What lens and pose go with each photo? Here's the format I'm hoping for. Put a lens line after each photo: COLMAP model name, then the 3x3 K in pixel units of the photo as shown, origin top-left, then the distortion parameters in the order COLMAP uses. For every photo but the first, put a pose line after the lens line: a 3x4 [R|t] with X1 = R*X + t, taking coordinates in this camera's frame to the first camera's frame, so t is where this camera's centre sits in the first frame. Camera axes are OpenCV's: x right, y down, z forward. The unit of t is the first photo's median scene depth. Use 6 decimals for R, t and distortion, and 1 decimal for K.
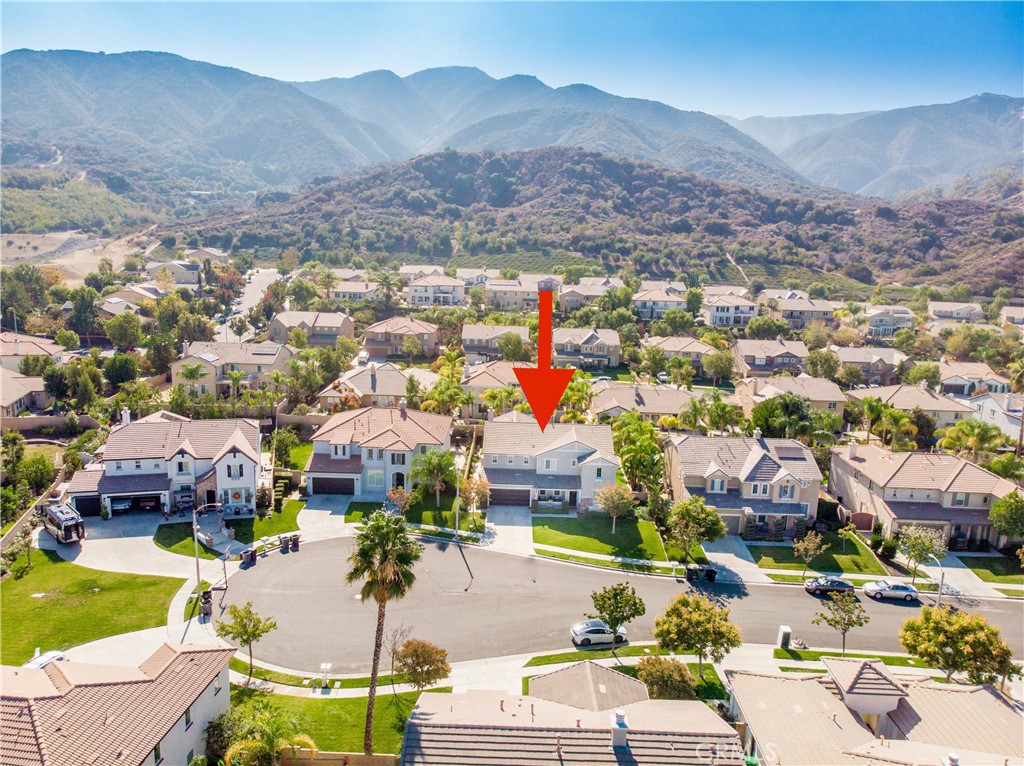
lens RADIAL K [[792.0, 0, 512.0], [0, 792.0, 383.0], [0, 0, 1]] dist [0.002717, 0.003516]
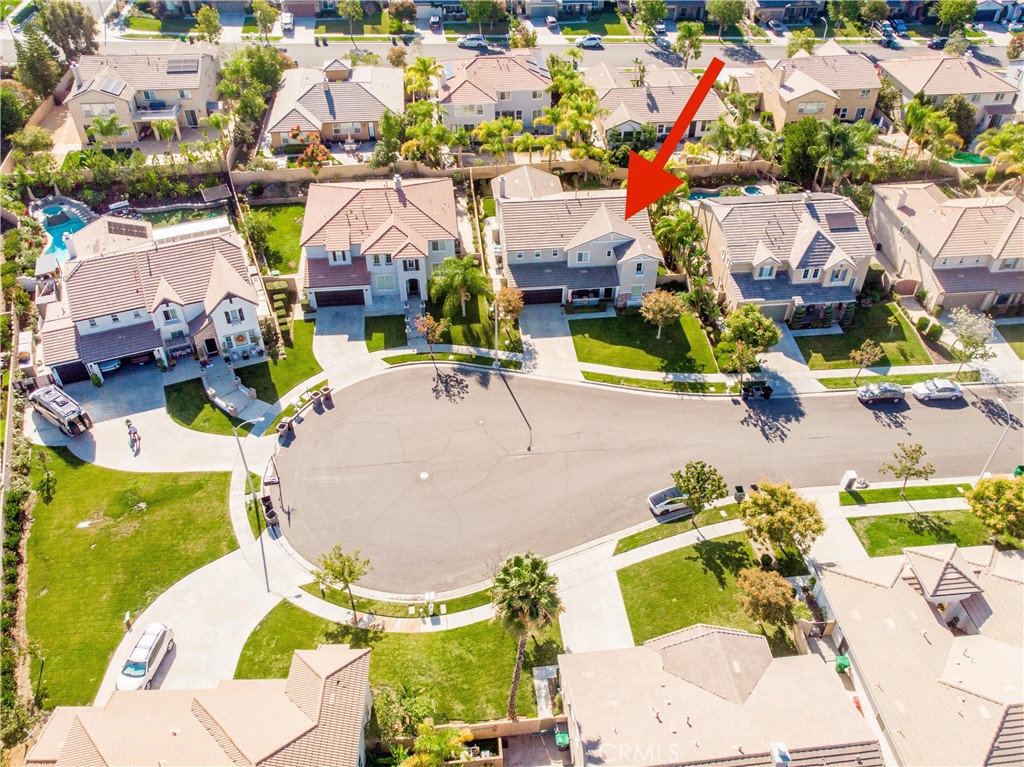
lens RADIAL K [[867.1, 0, 544.4], [0, 867.1, 383.8], [0, 0, 1]] dist [0.002204, -0.005202]
pose [[0.990723, -0.096200, 0.095992, -0.103675], [0.037928, 0.874001, 0.484441, -0.249571], [-0.130500, -0.476306, 0.869541, 0.089963]]
